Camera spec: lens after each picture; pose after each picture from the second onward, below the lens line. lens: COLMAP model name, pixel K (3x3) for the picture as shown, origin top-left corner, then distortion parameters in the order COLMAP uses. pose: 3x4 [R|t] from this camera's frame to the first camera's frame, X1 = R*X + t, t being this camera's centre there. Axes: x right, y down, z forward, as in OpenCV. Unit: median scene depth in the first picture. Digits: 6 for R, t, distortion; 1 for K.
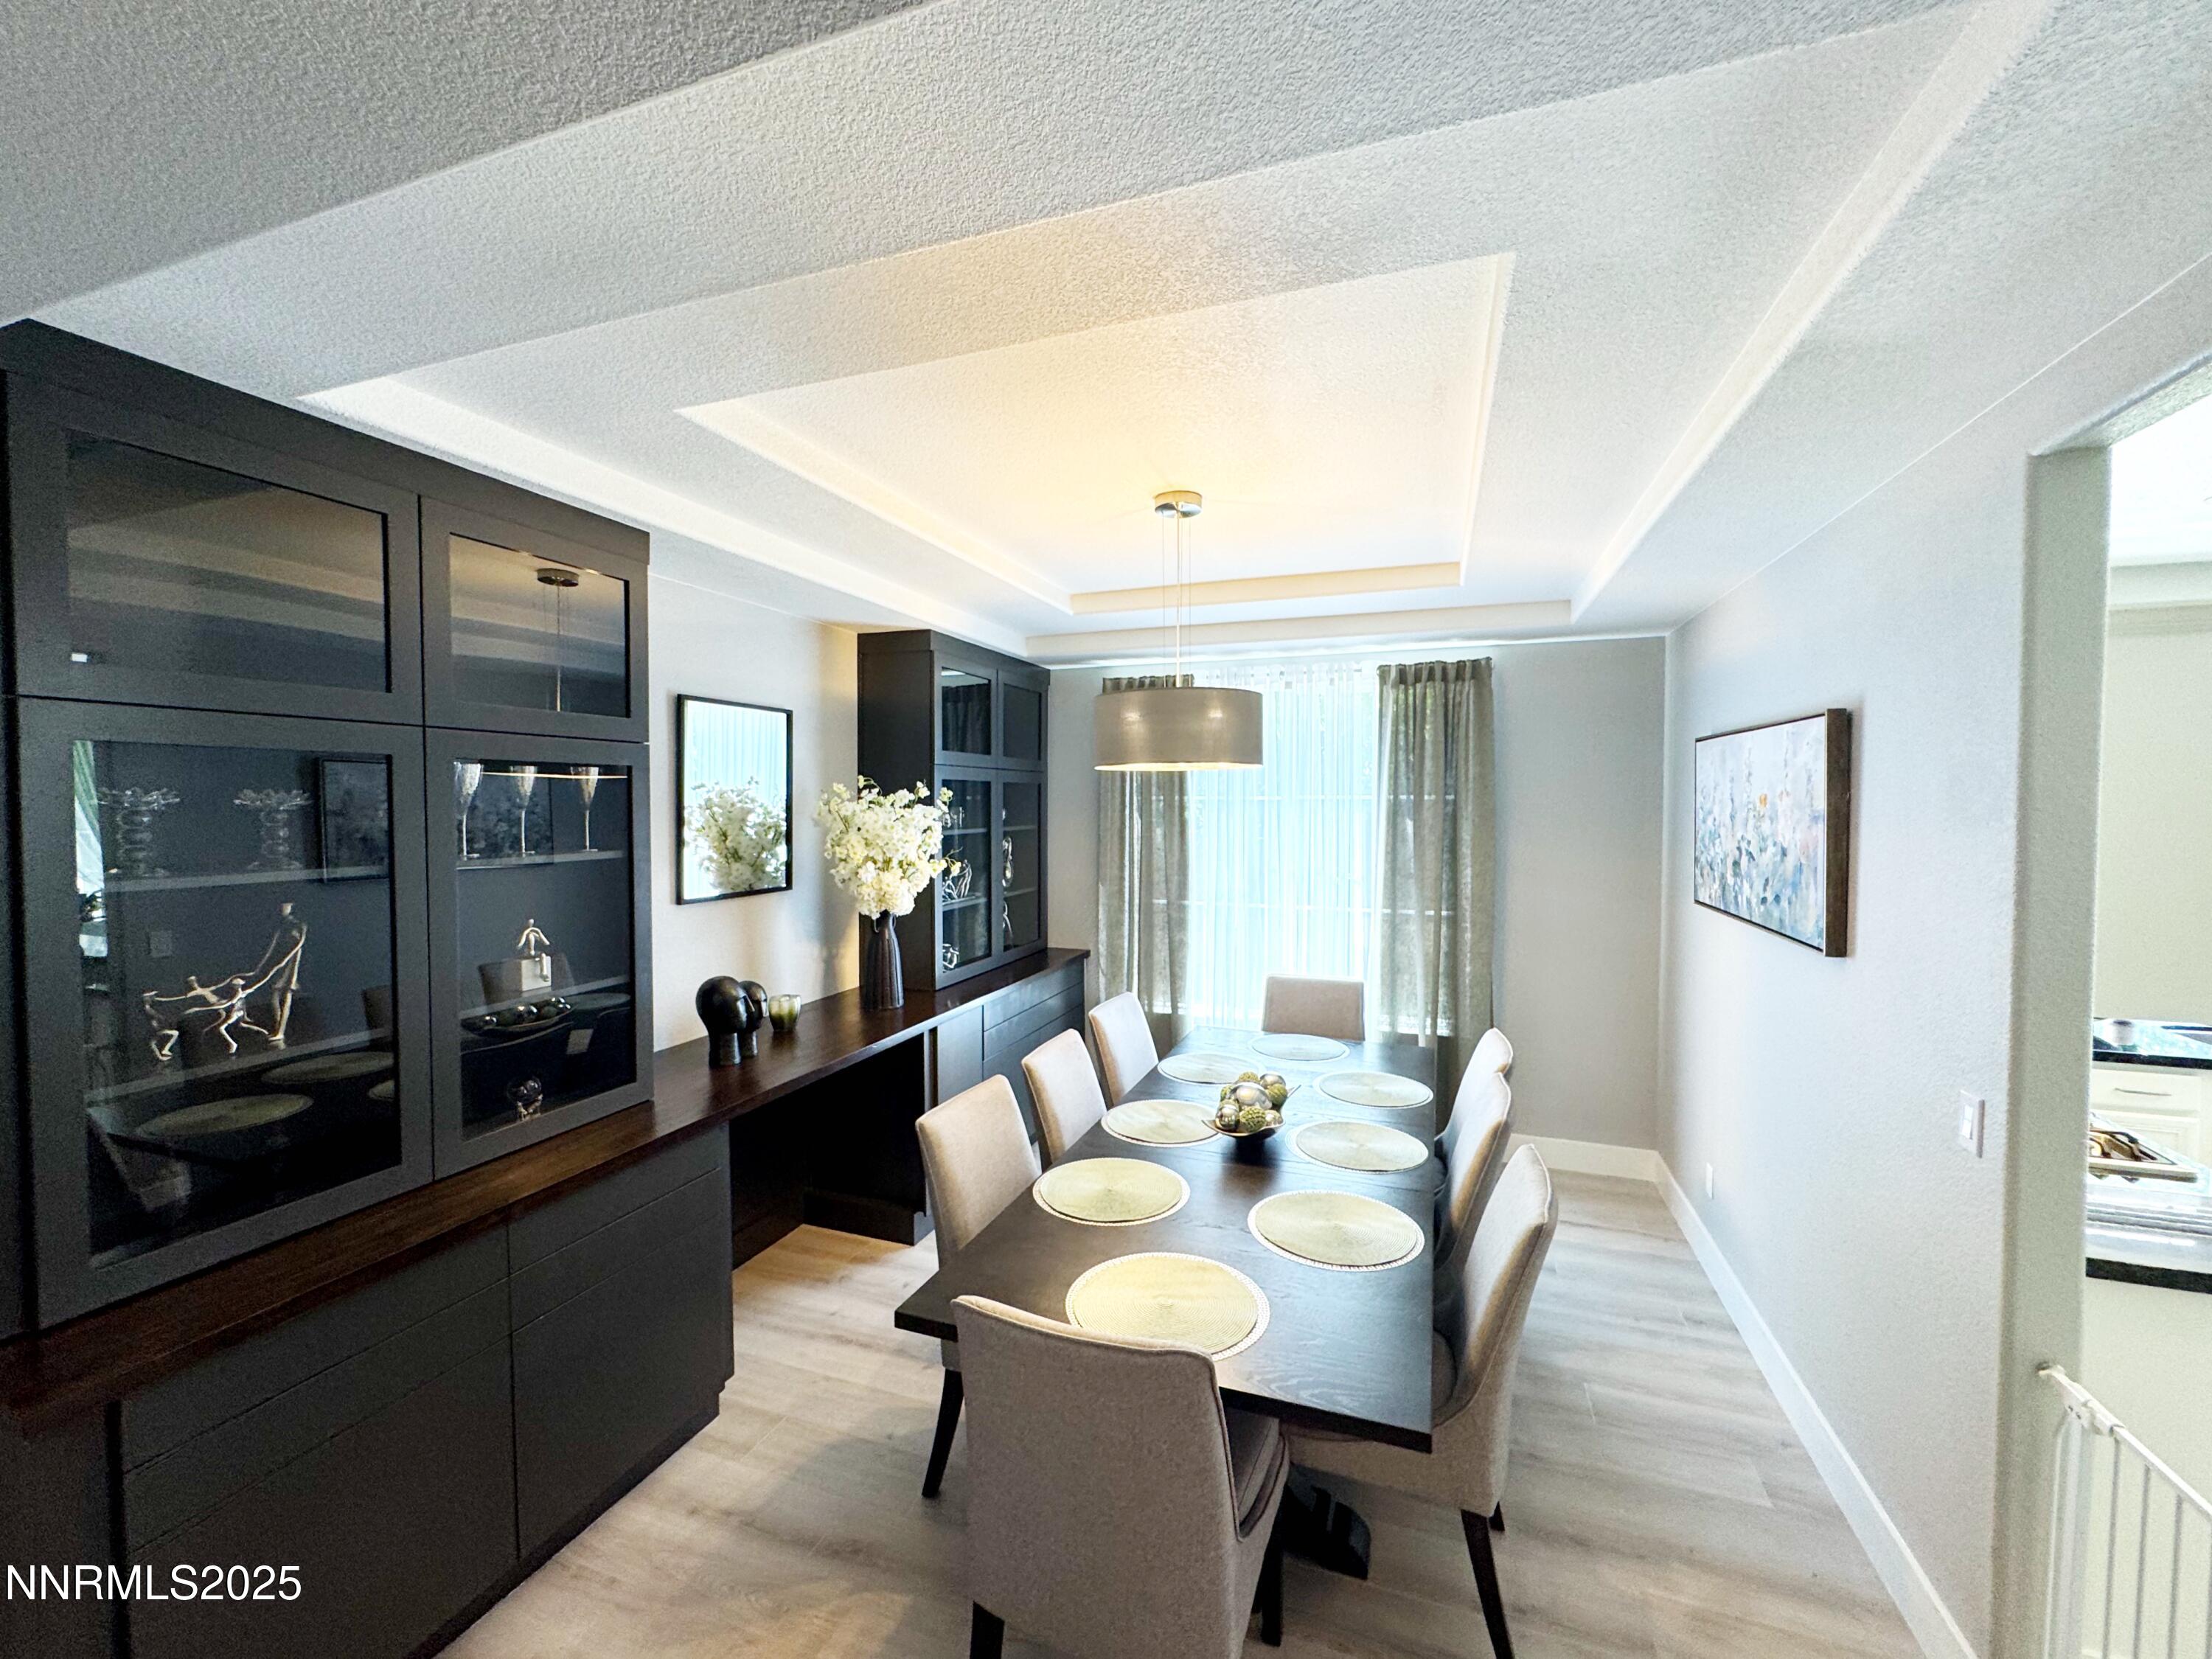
lens RADIAL K [[898.5, 0, 1094.6], [0, 898.5, 827.6], [0, 0, 1]] dist [-0.006267, 0.001045]
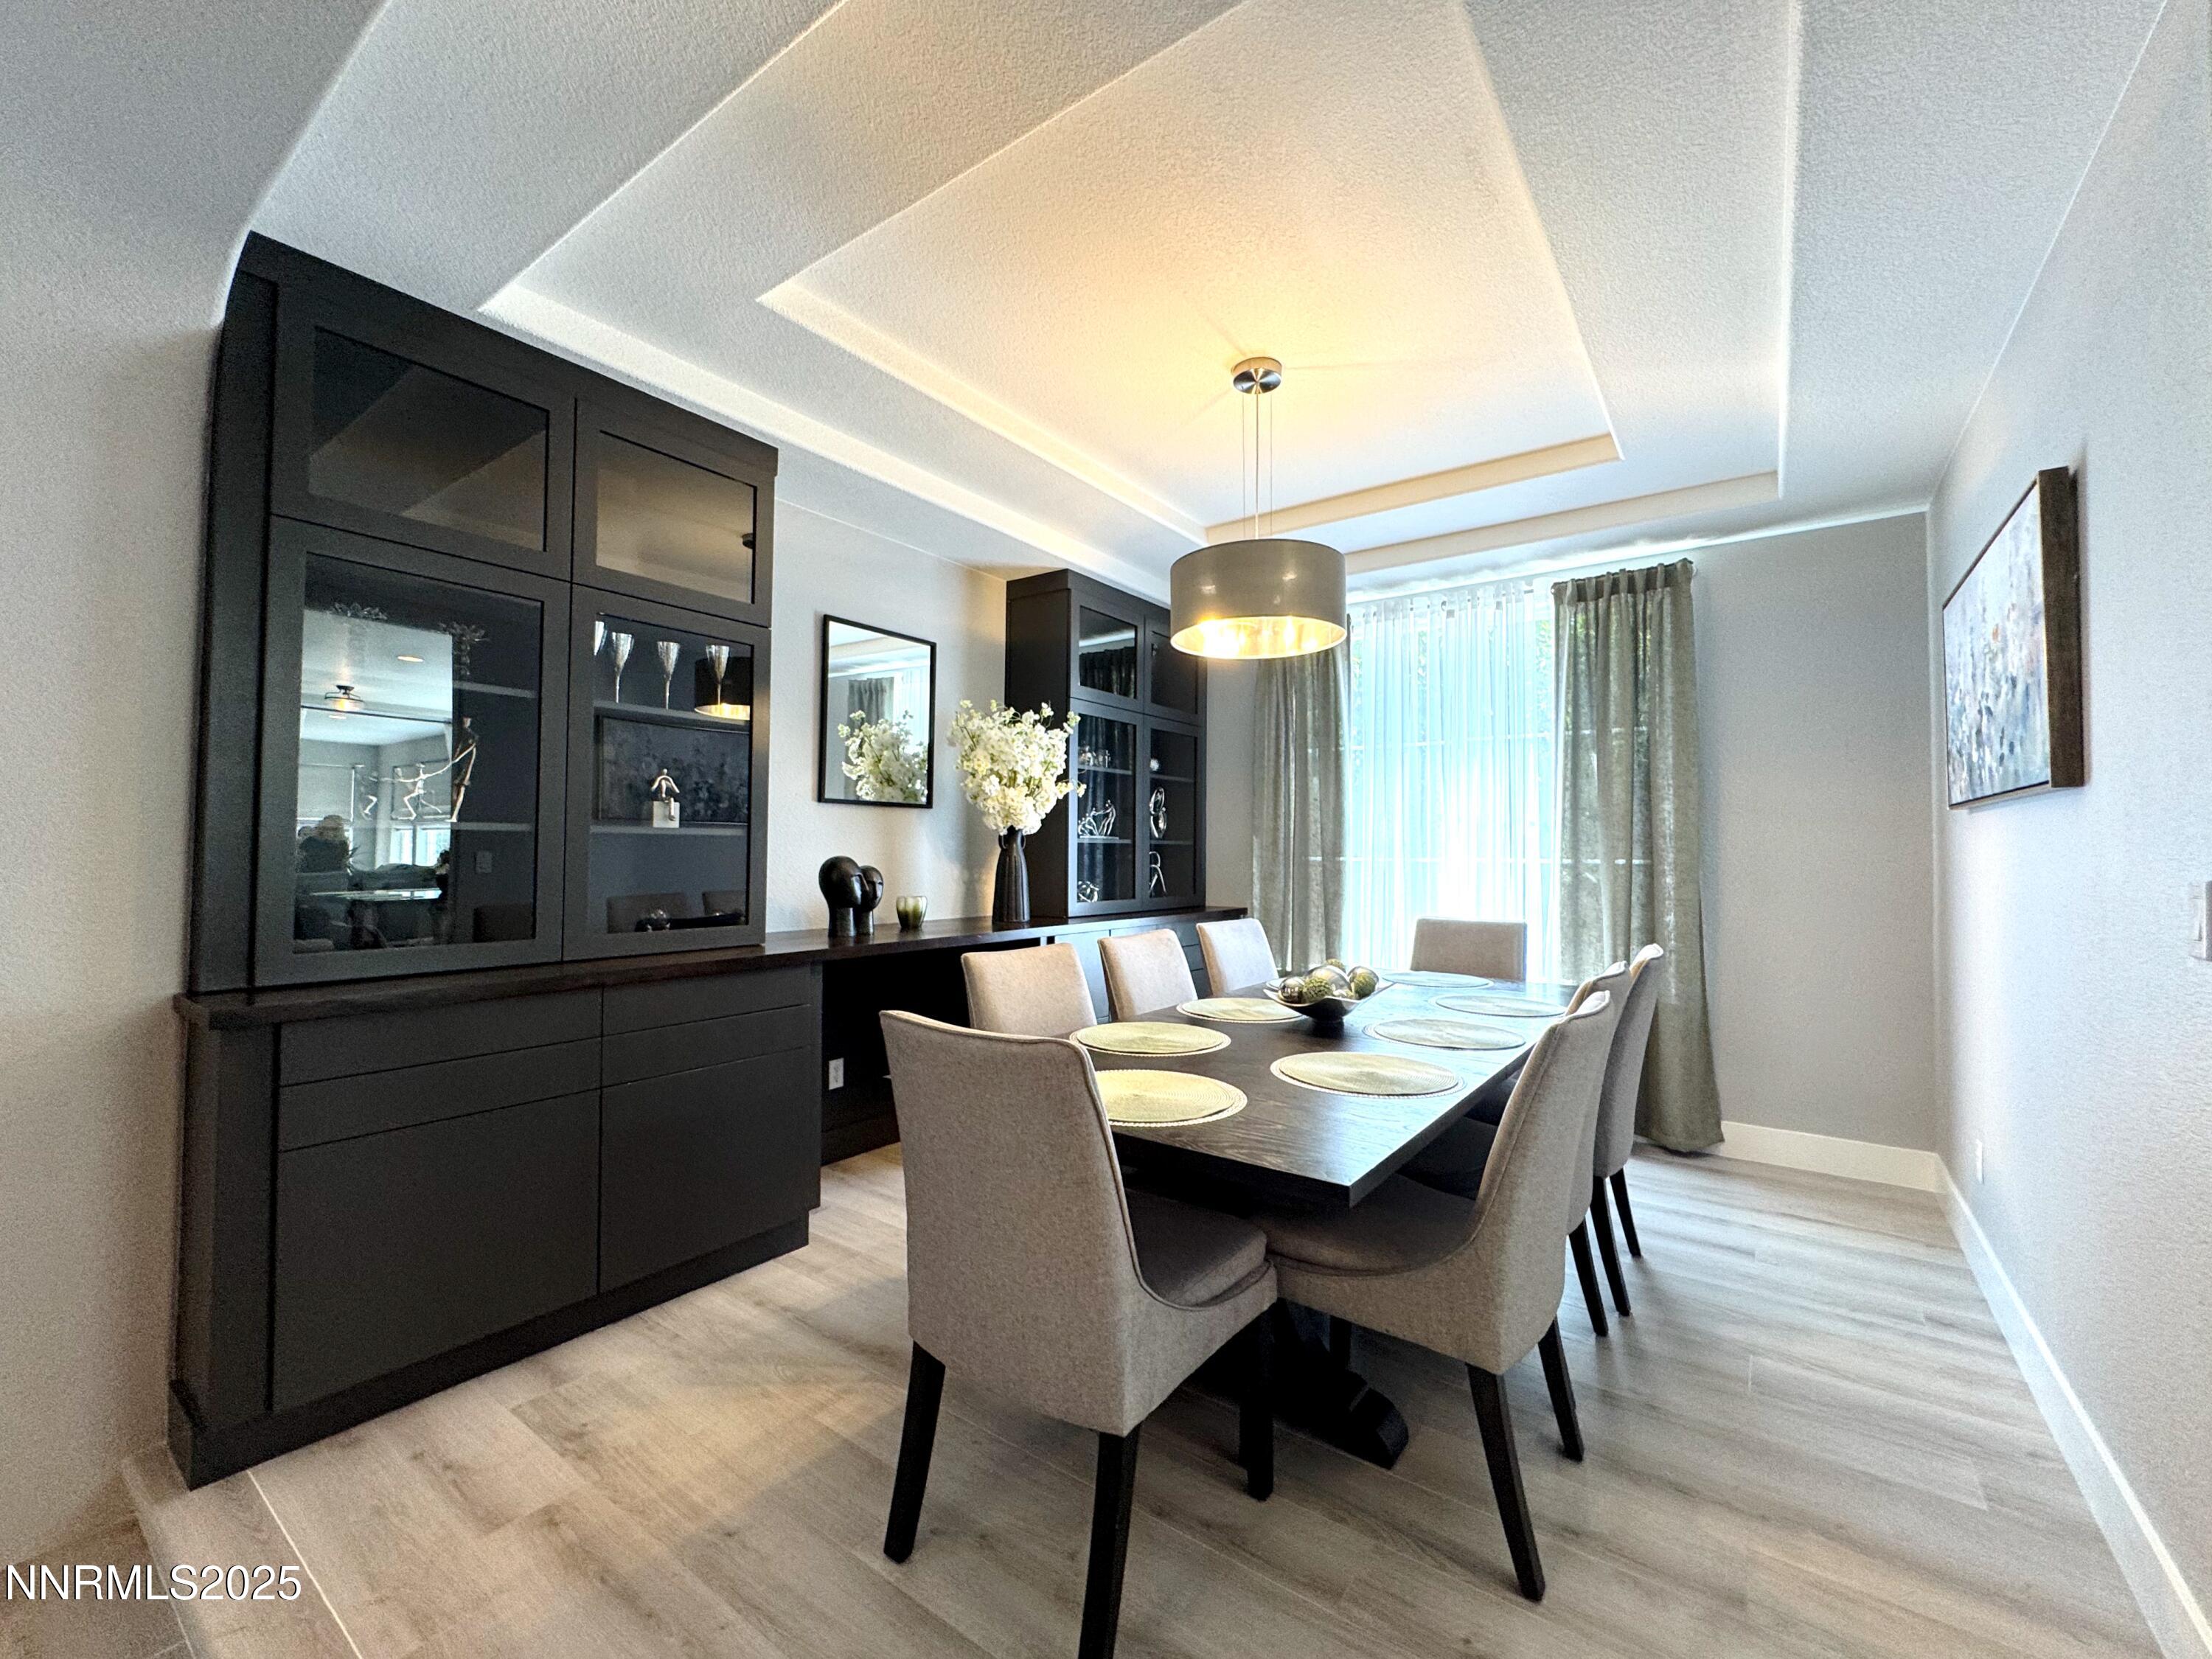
lens RADIAL K [[898.5, 0, 1095.0], [0, 898.5, 828.4], [0, 0, 1]] dist [-0.006267, 0.001045]
pose [[0.960953, 0.002270, -0.276704, 0.155353], [-0.017594, 0.998444, -0.052910, 0.153832], [0.276153, 0.055712, 0.959498, 0.024236]]
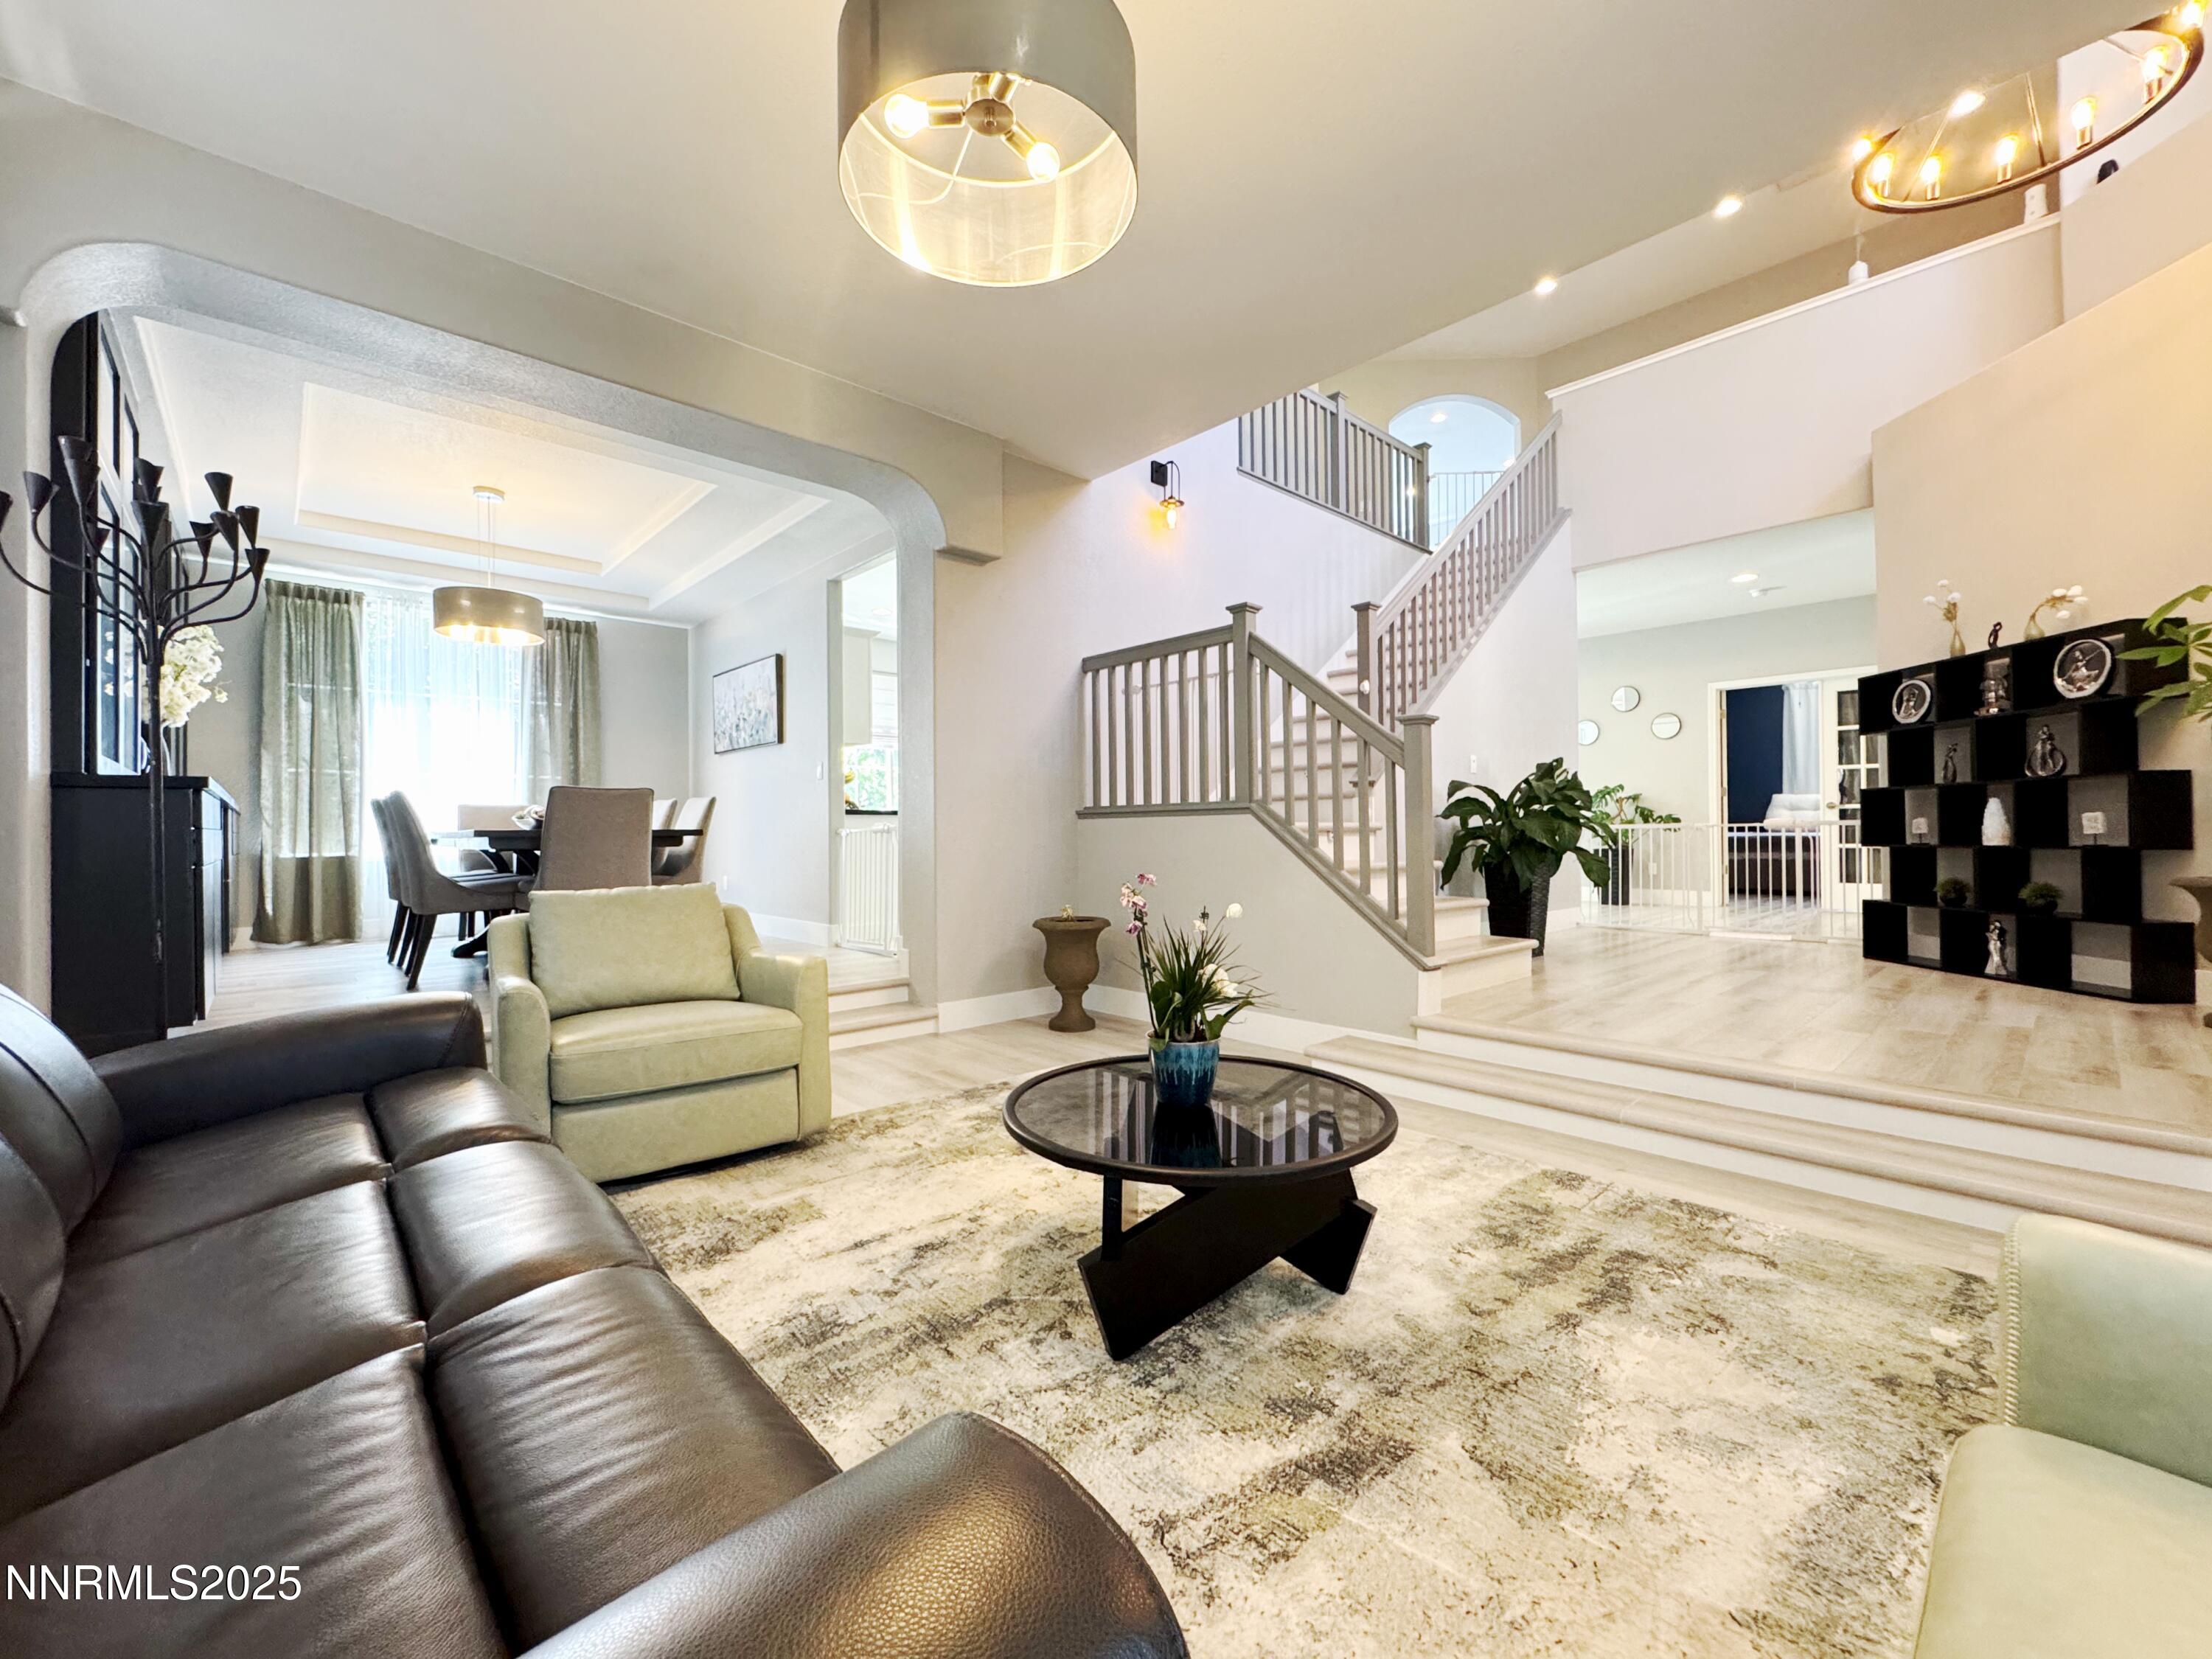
lens RADIAL K [[898.5, 0, 1115.7], [0, 898.5, 828.0], [0, 0, 1]] dist [-0.006267, 0.001045]
pose [[0.440949, 0.001612, 0.897531, -0.783591], [0.037987, 0.999069, -0.020456, 0.327415], [-0.896728, 0.043114, 0.440477, -0.742606]]
